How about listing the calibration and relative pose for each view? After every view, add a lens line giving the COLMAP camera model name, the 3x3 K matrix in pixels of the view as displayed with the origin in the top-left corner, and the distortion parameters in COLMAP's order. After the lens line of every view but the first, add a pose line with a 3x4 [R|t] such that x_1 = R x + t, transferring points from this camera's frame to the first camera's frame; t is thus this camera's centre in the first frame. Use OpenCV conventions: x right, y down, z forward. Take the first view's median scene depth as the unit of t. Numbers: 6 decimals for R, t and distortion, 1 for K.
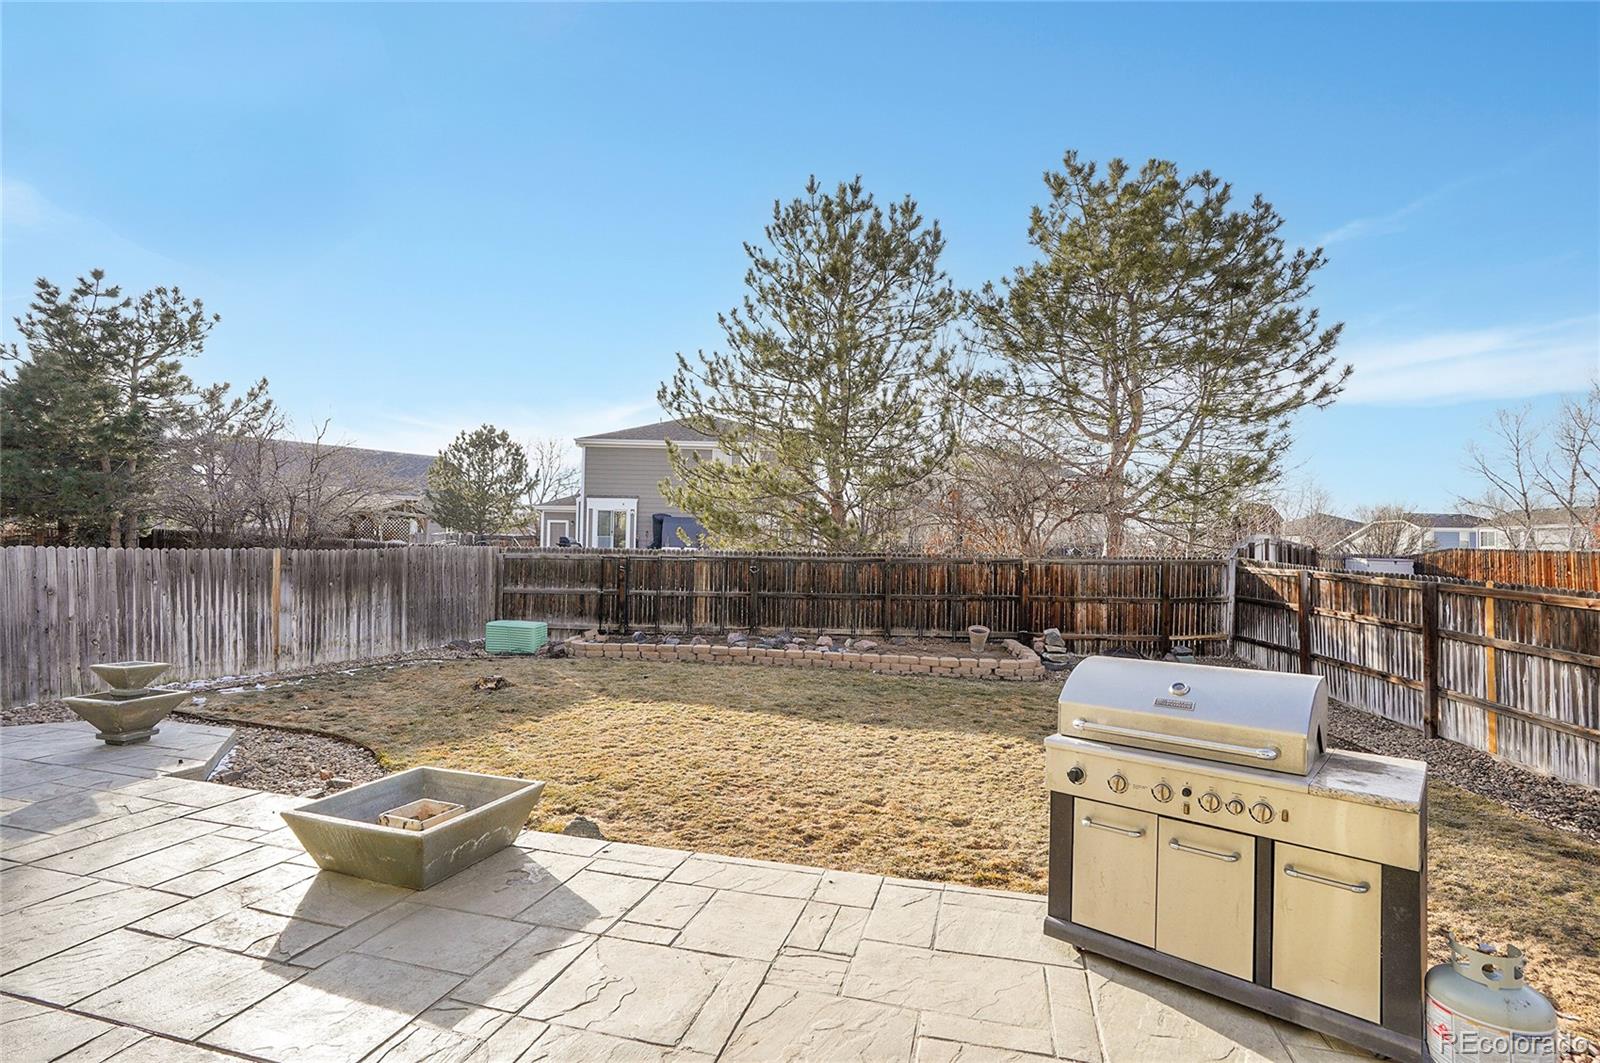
lens RADIAL K [[738.4, 0, 814.3], [0, 738.4, 542.7], [0, 0, 1]] dist [-0.032744, -0.000251]
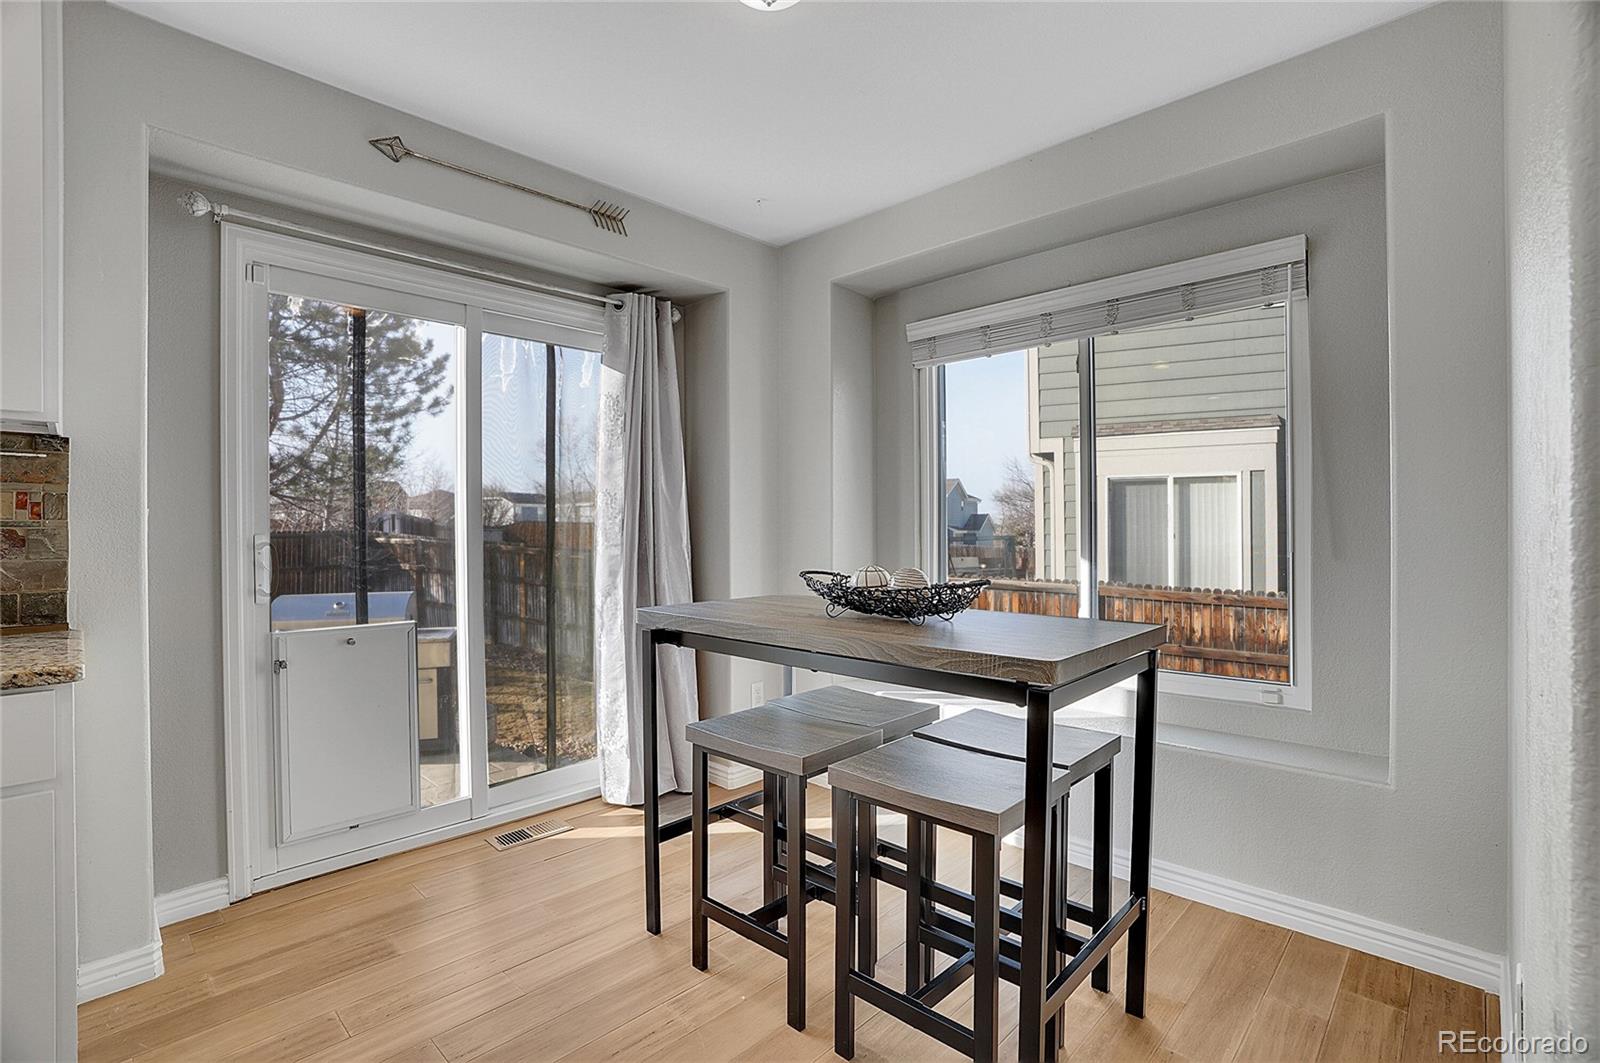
lens RADIAL K [[738.5, 0, 796.1], [0, 738.5, 525.9], [0, 0, 1]] dist [-0.057970, 0.019530]
pose [[0.490020, -0.009965, 0.871654, -0.118259], [-0.005343, 0.999882, 0.014435, -0.008401], [-0.871695, -0.011731, 0.489909, -0.200522]]
